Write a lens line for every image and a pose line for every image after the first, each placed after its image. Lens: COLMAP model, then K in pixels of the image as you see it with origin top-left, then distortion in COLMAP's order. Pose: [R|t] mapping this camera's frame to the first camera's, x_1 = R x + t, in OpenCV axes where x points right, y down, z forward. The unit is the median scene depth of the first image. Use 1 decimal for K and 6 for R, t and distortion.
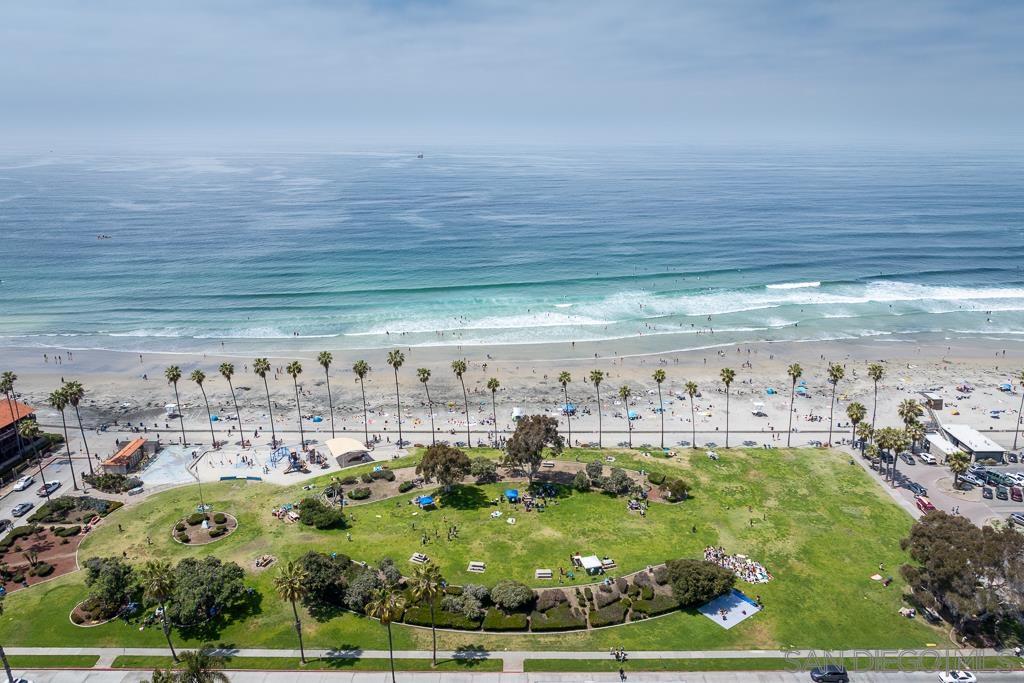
lens RADIAL K [[731.1, 0, 511.3], [0, 731.1, 341.7], [0, 0, 1]] dist [-0.015282, 0.000944]
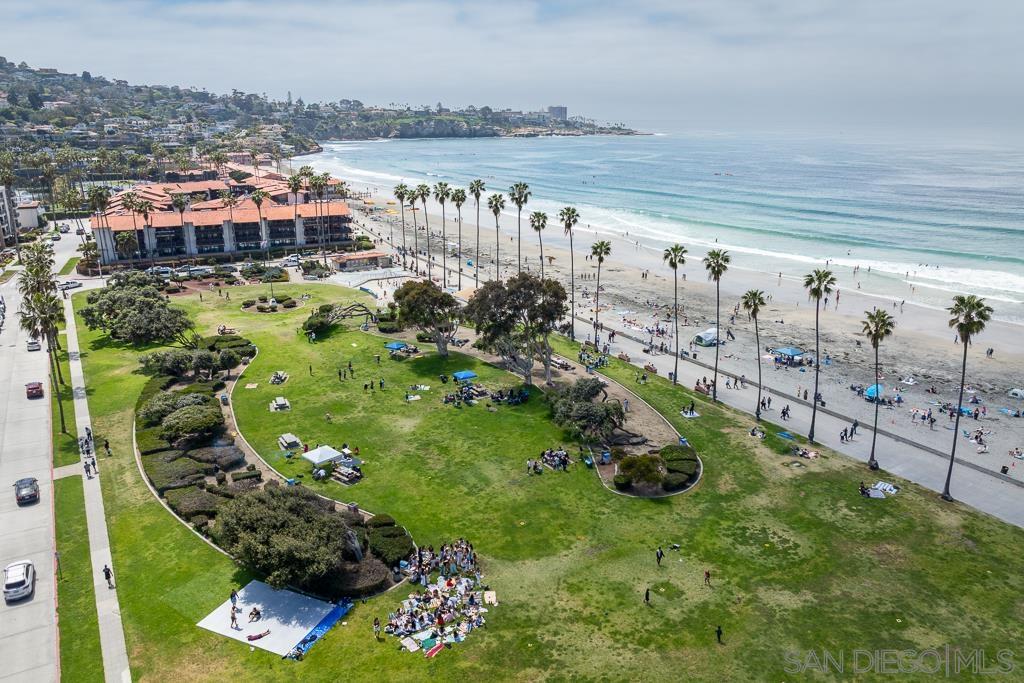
lens RADIAL K [[731.1, 0, 511.9], [0, 731.1, 341.7], [0, 0, 1]] dist [-0.015282, 0.000944]
pose [[0.520067, 0.247992, -0.817331, 0.542295], [-0.249073, 0.959364, 0.132602, 0.077796], [0.817003, 0.134613, 0.560701, 0.642592]]
